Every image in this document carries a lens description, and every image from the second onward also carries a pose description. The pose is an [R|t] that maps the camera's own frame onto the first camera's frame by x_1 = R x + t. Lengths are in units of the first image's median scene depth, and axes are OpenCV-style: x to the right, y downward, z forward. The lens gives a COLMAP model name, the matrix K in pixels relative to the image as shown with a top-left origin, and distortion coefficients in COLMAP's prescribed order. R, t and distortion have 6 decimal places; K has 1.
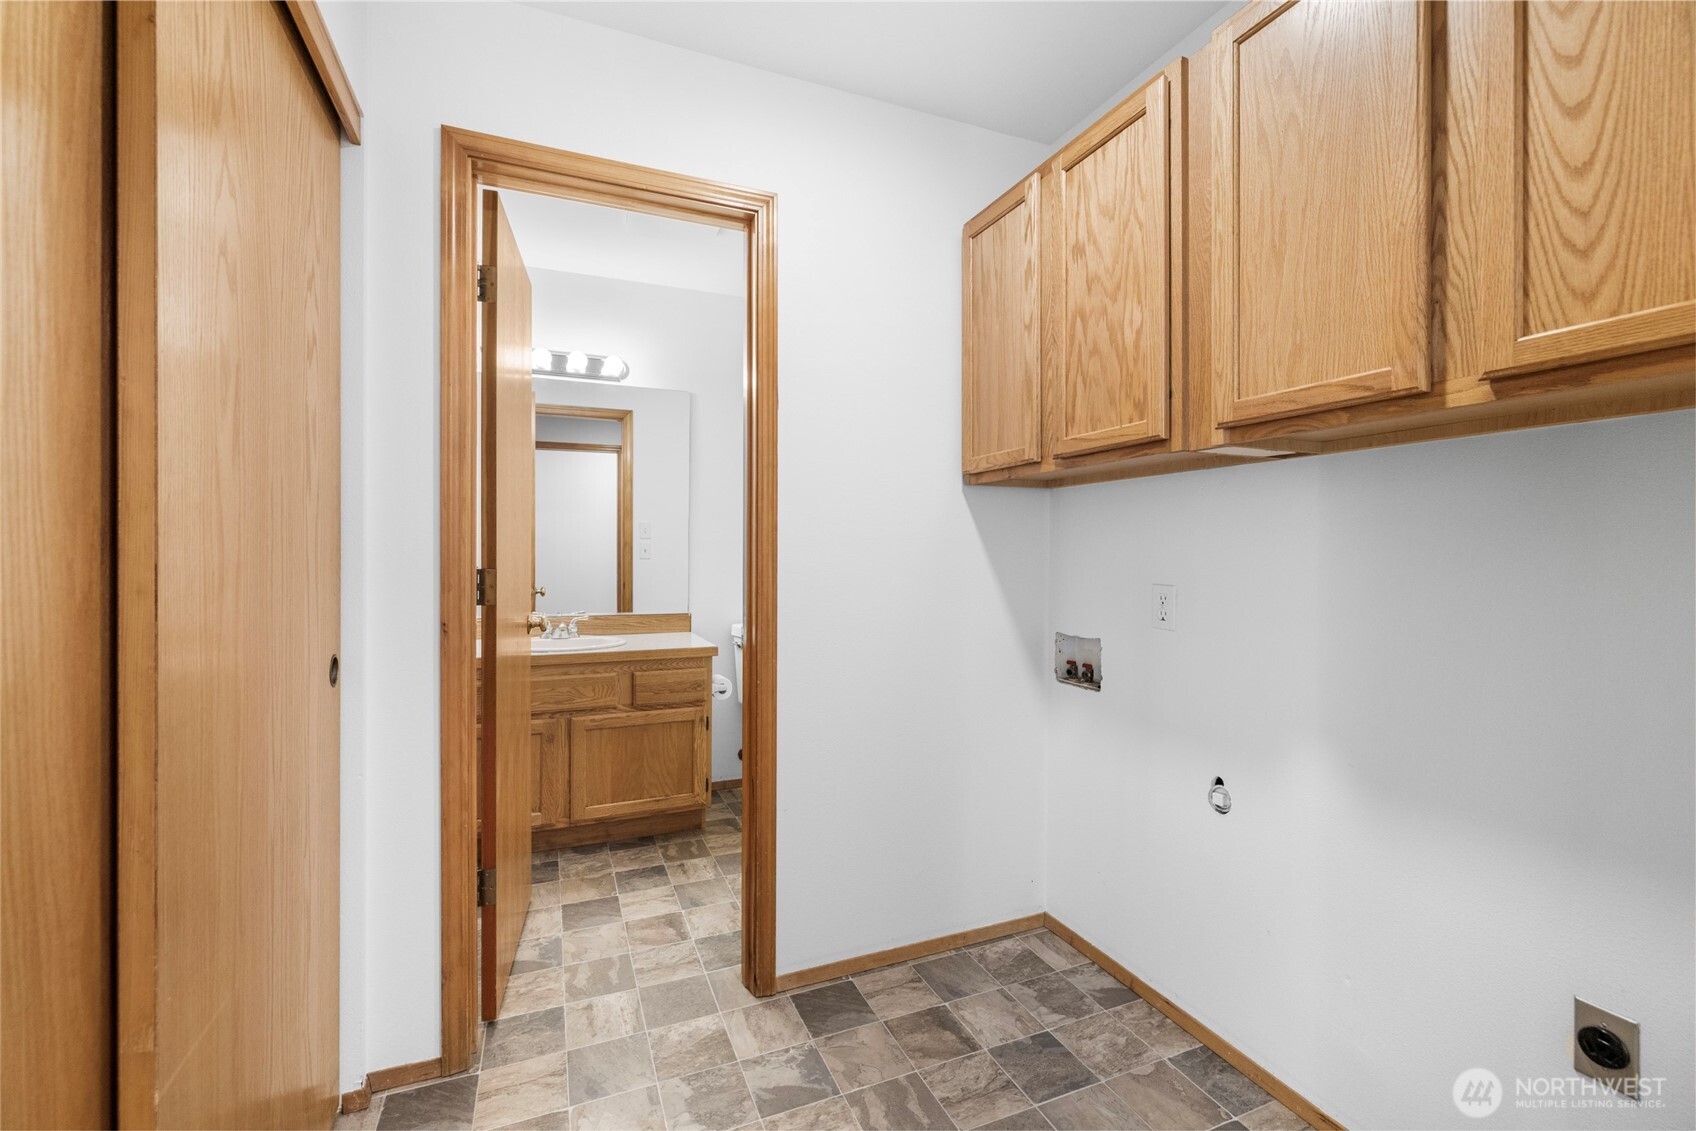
lens RADIAL K [[714.6, 0, 839.9], [0, 714.6, 553.7], [0, 0, 1]] dist [-0.000464, -0.000477]
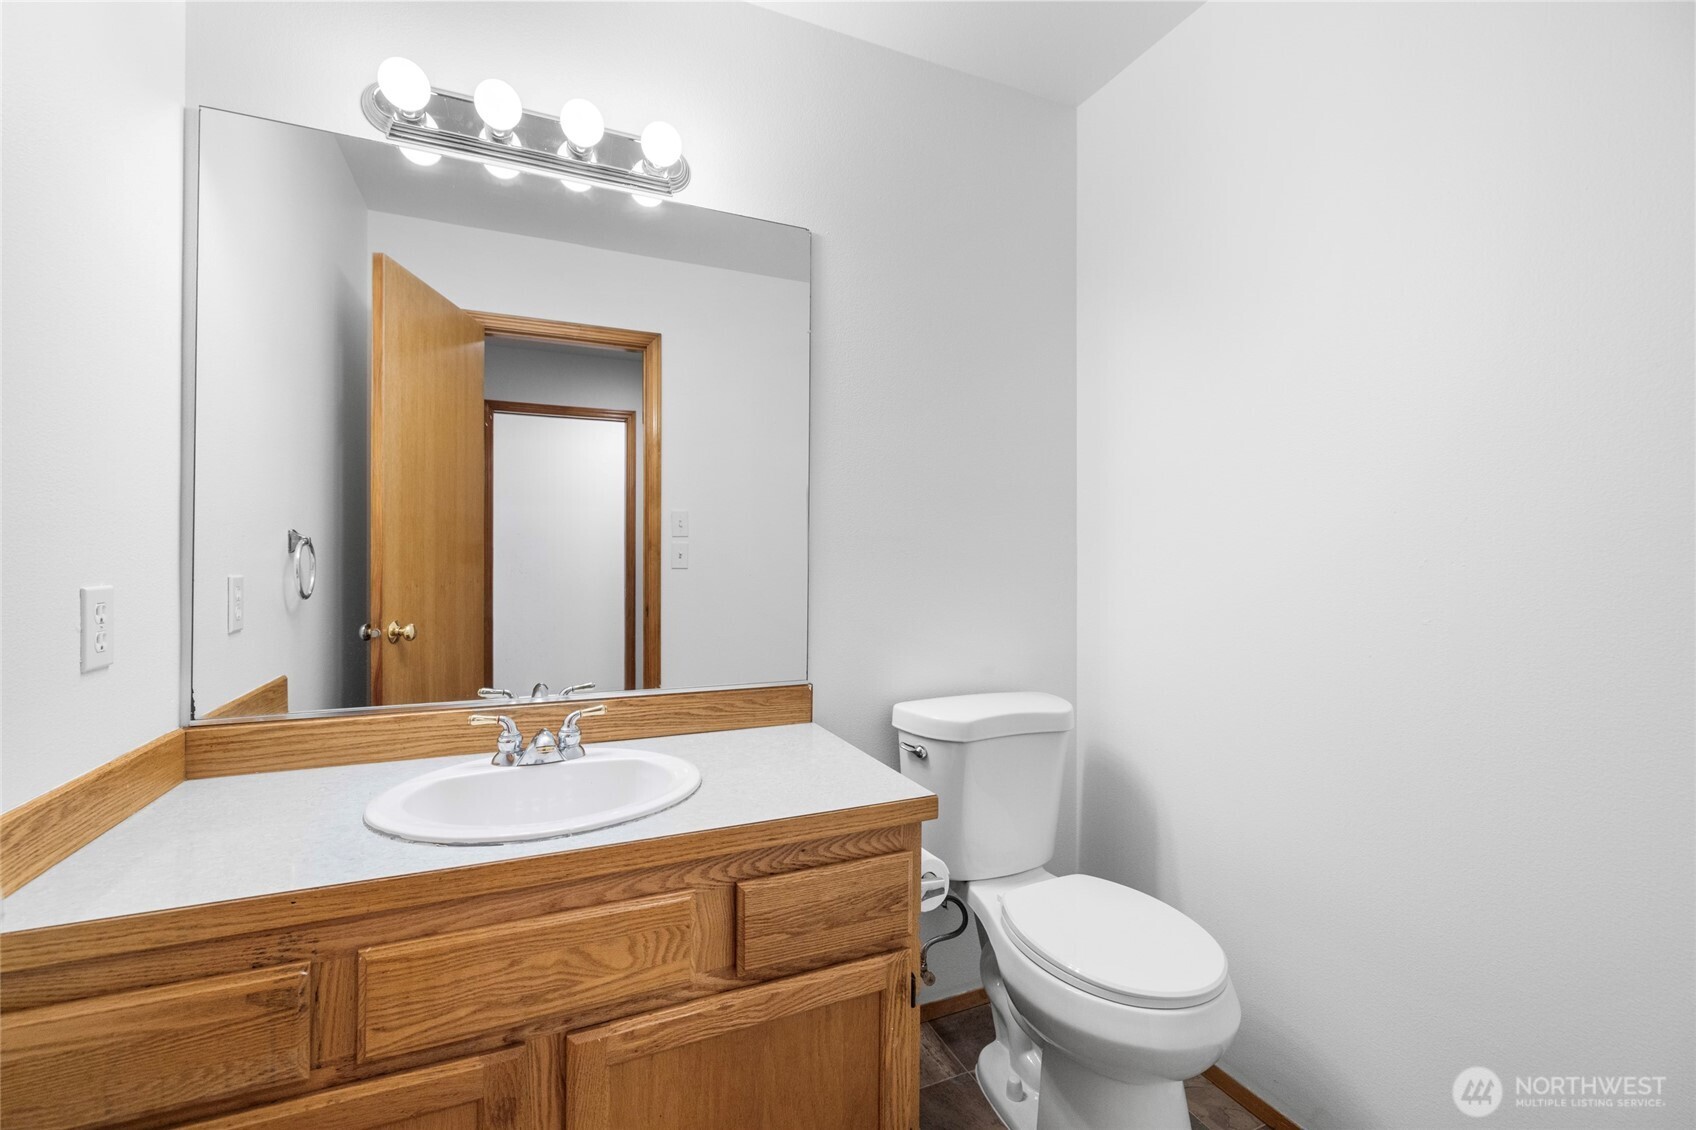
lens RADIAL K [[714.6, 0, 839.9], [0, 714.6, 553.2], [0, 0, 1]] dist [-0.000464, -0.000477]
pose [[0.999867, 0.004023, 0.015819, -0.241899], [-0.003860, 0.999939, -0.010328, -0.000533], [-0.015859, 0.010265, 0.999822, 0.626978]]
